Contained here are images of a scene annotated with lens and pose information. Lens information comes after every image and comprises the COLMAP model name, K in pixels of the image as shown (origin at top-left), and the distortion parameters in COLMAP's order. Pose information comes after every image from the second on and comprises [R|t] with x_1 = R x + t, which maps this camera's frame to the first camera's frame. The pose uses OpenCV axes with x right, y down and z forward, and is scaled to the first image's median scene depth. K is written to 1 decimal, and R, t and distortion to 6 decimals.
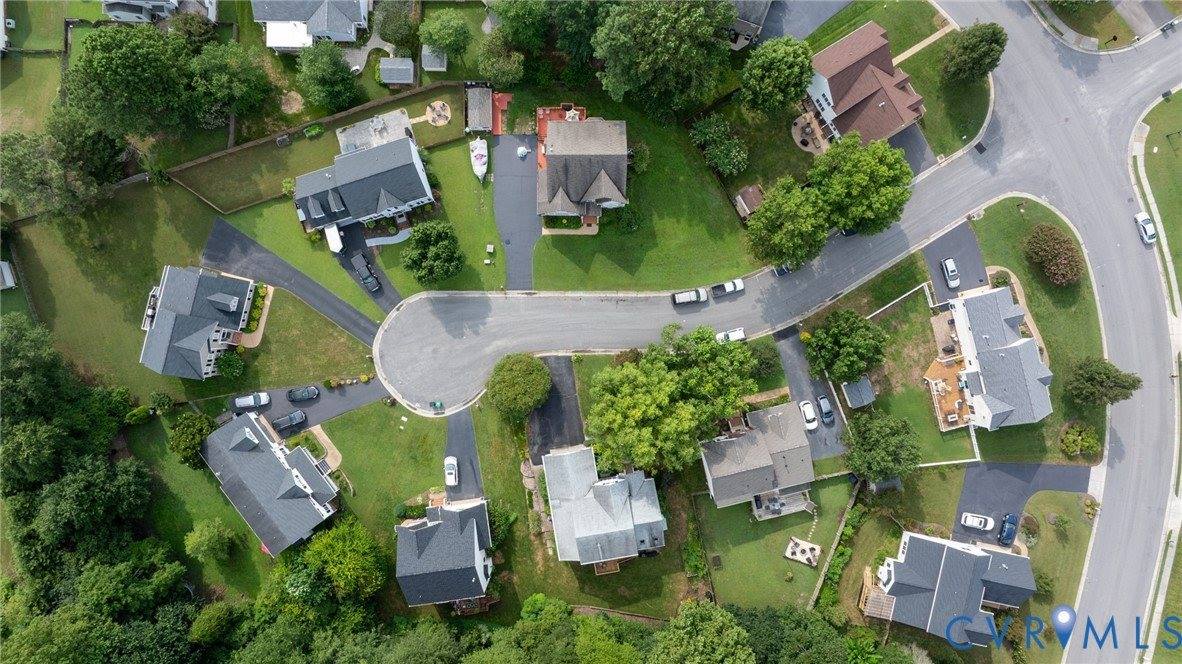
lens RADIAL K [[827.5, 0, 591.0], [0, 827.5, 332.0], [0, 0, 1]] dist [-0.003408, 0.001759]
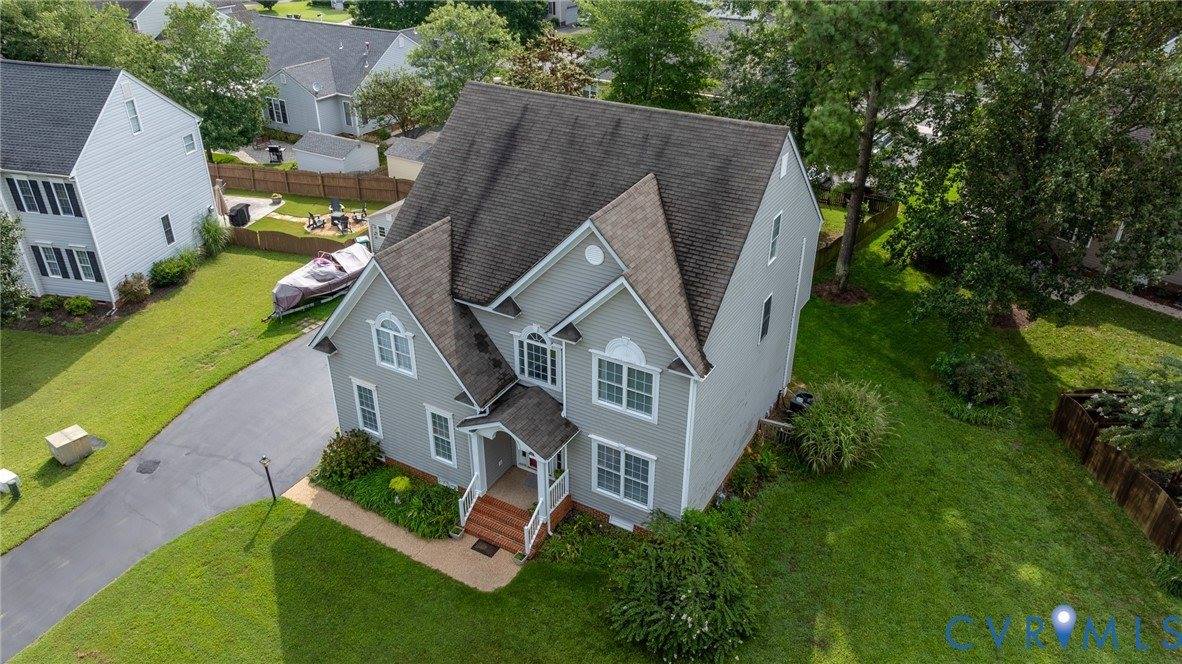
lens RADIAL K [[827.5, 0, 591.0], [0, 827.5, 332.0], [0, 0, 1]] dist [-0.003408, 0.001759]
pose [[0.865409, 0.238543, -0.440640, 0.093573], [-0.500548, 0.451526, -0.738631, -0.019855], [0.022765, 0.859780, 0.510157, 0.857324]]
